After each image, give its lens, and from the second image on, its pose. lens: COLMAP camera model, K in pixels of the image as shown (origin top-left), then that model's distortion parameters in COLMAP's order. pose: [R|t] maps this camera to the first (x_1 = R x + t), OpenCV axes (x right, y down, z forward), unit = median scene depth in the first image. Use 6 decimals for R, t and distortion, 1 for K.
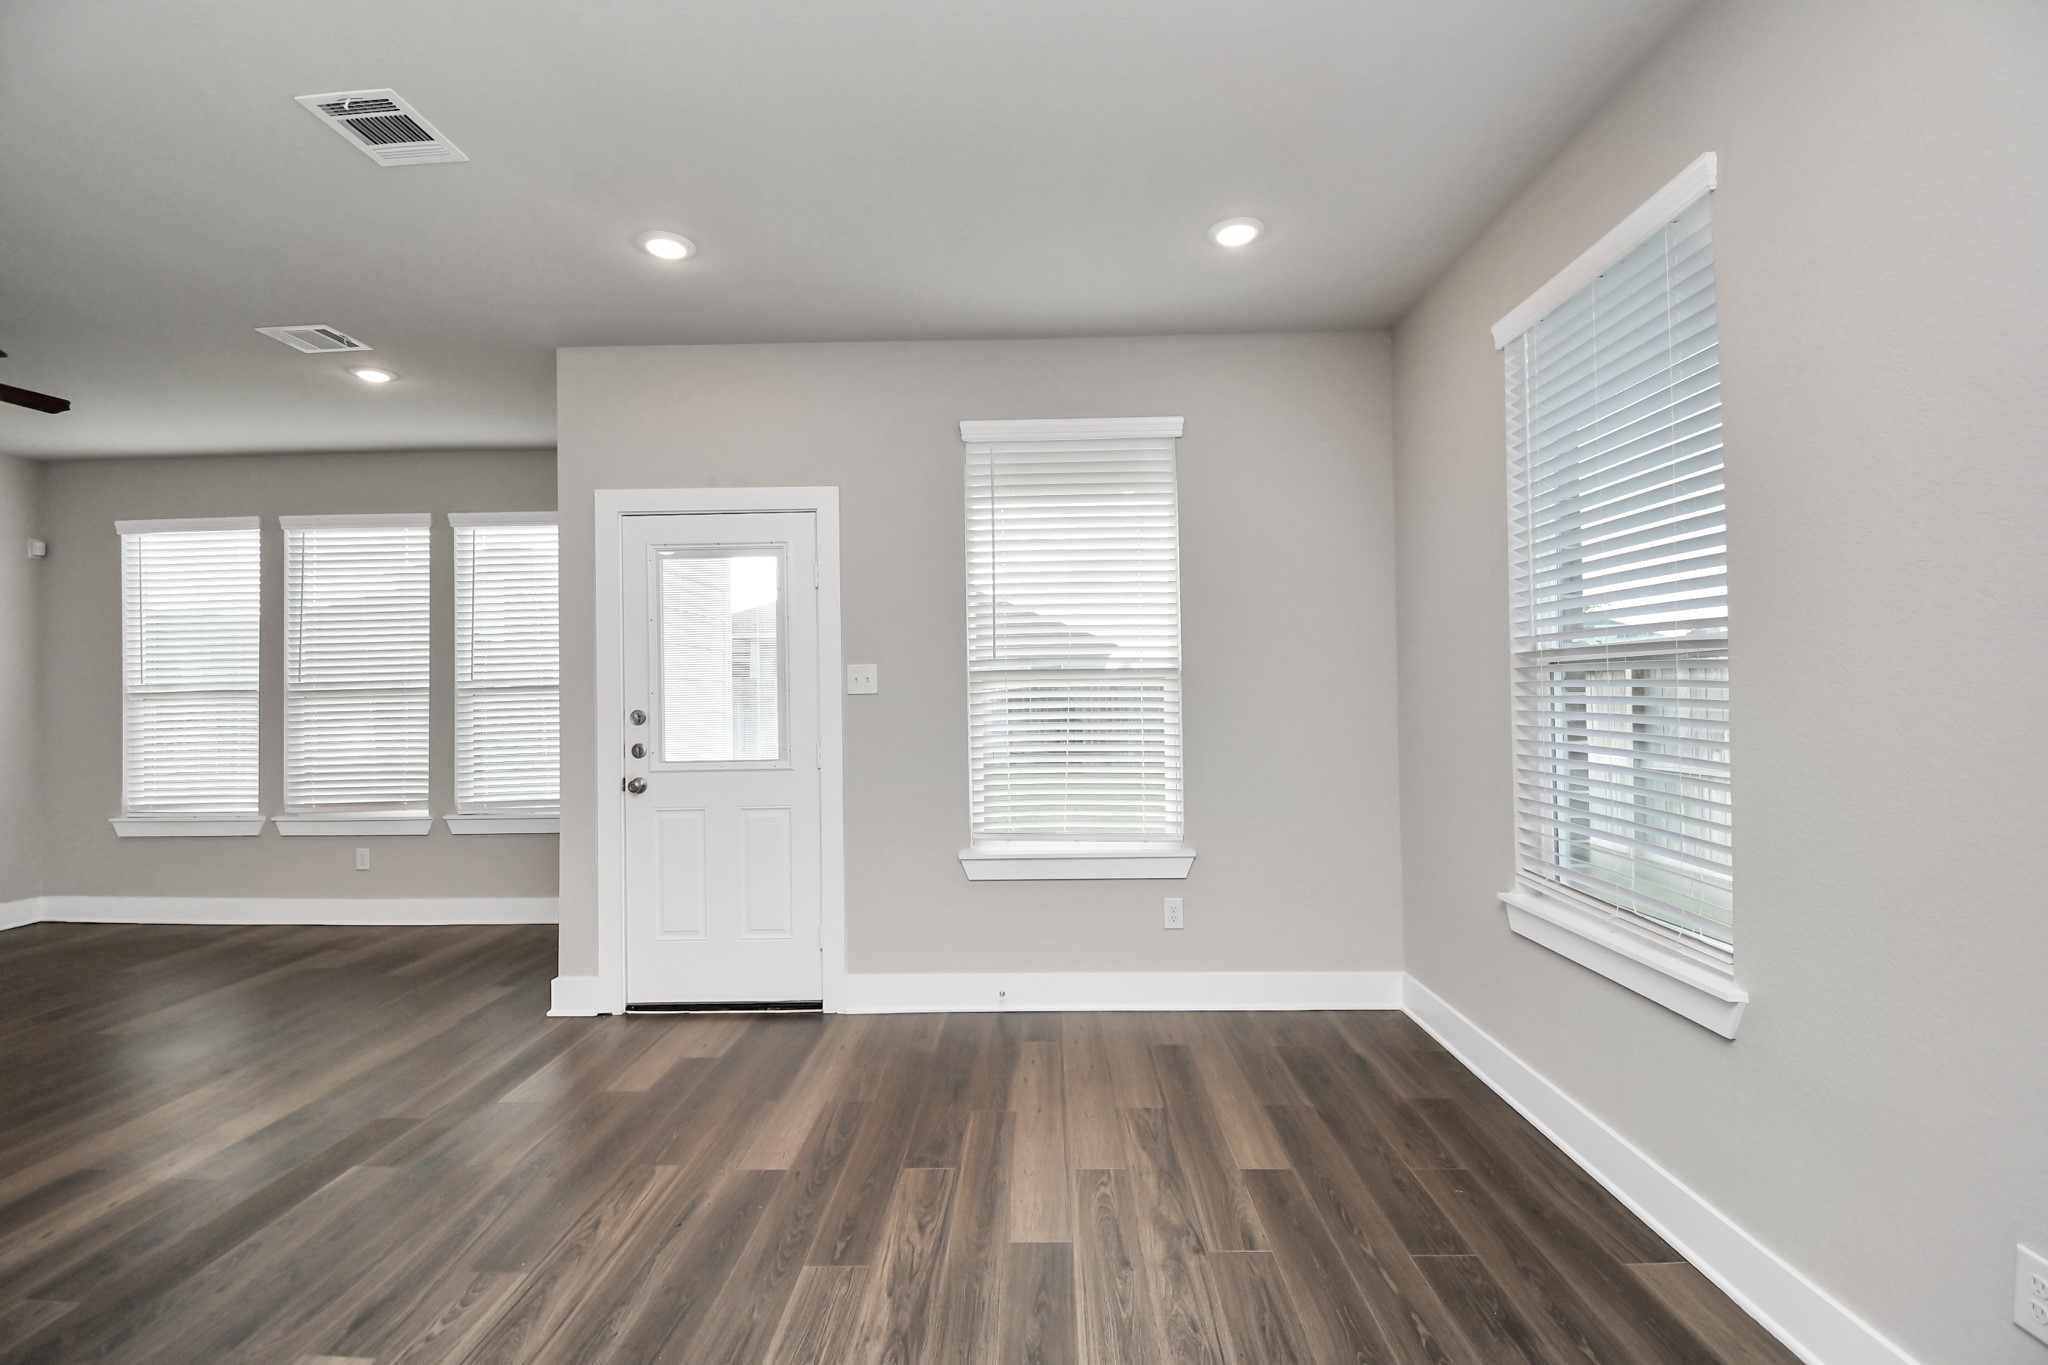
lens RADIAL K [[913.1, 0, 1015.8], [0, 913.1, 678.3], [0, 0, 1]] dist [0.019879, -0.026833]
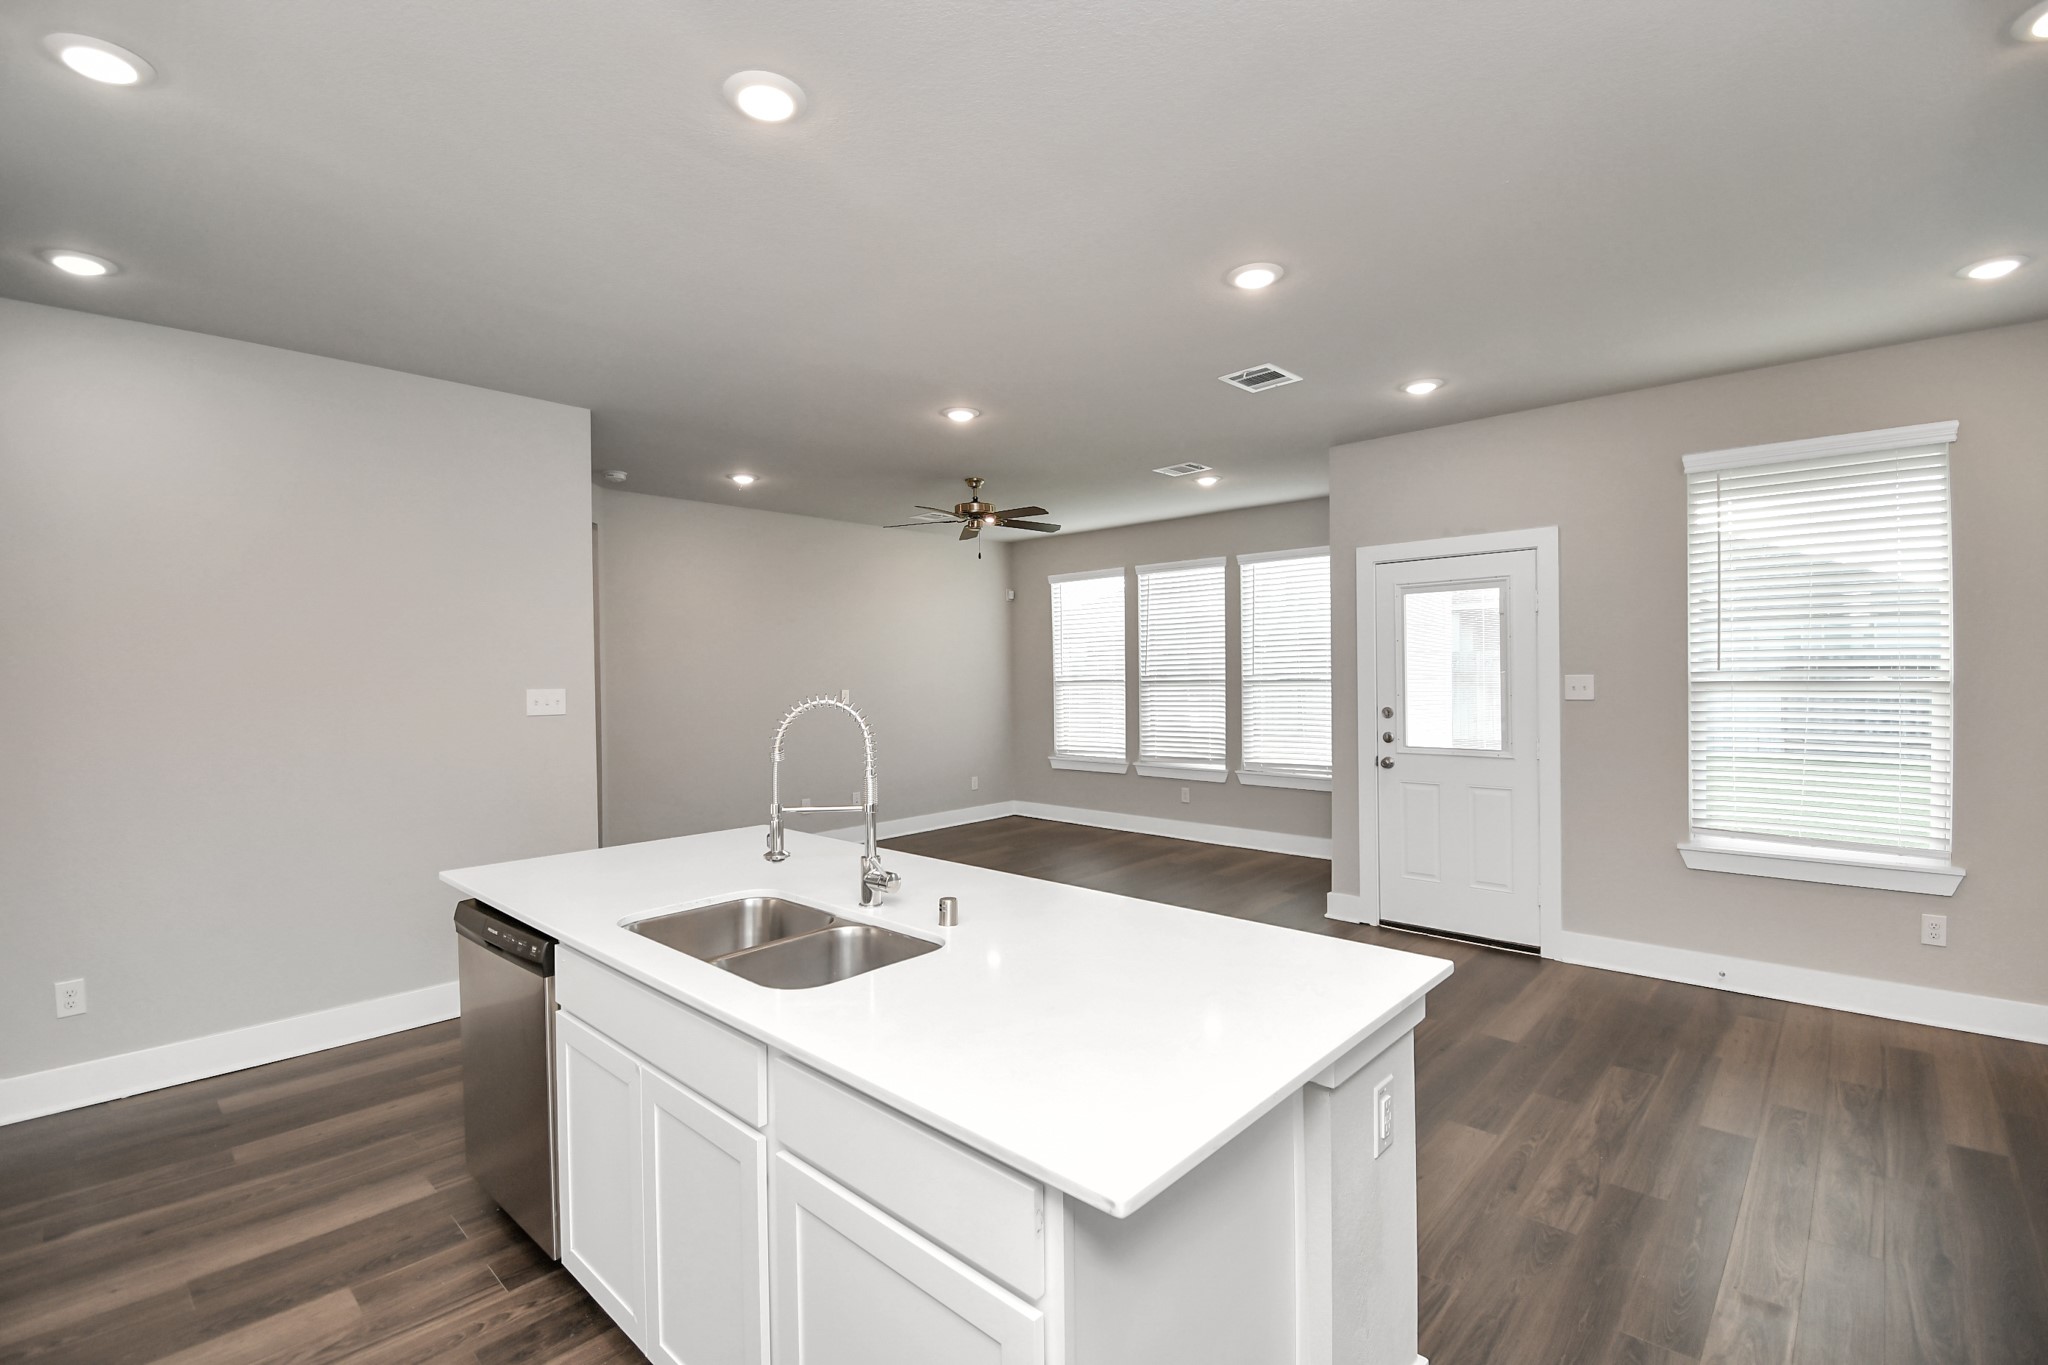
lens RADIAL K [[913.1, 0, 1015.8], [0, 913.1, 678.3], [0, 0, 1]] dist [0.019879, -0.026833]
pose [[0.754179, 0.012790, -0.656545, 0.062432], [0.014222, 0.999258, 0.035804, -0.064747], [0.656515, -0.036340, 0.753437, -0.382537]]
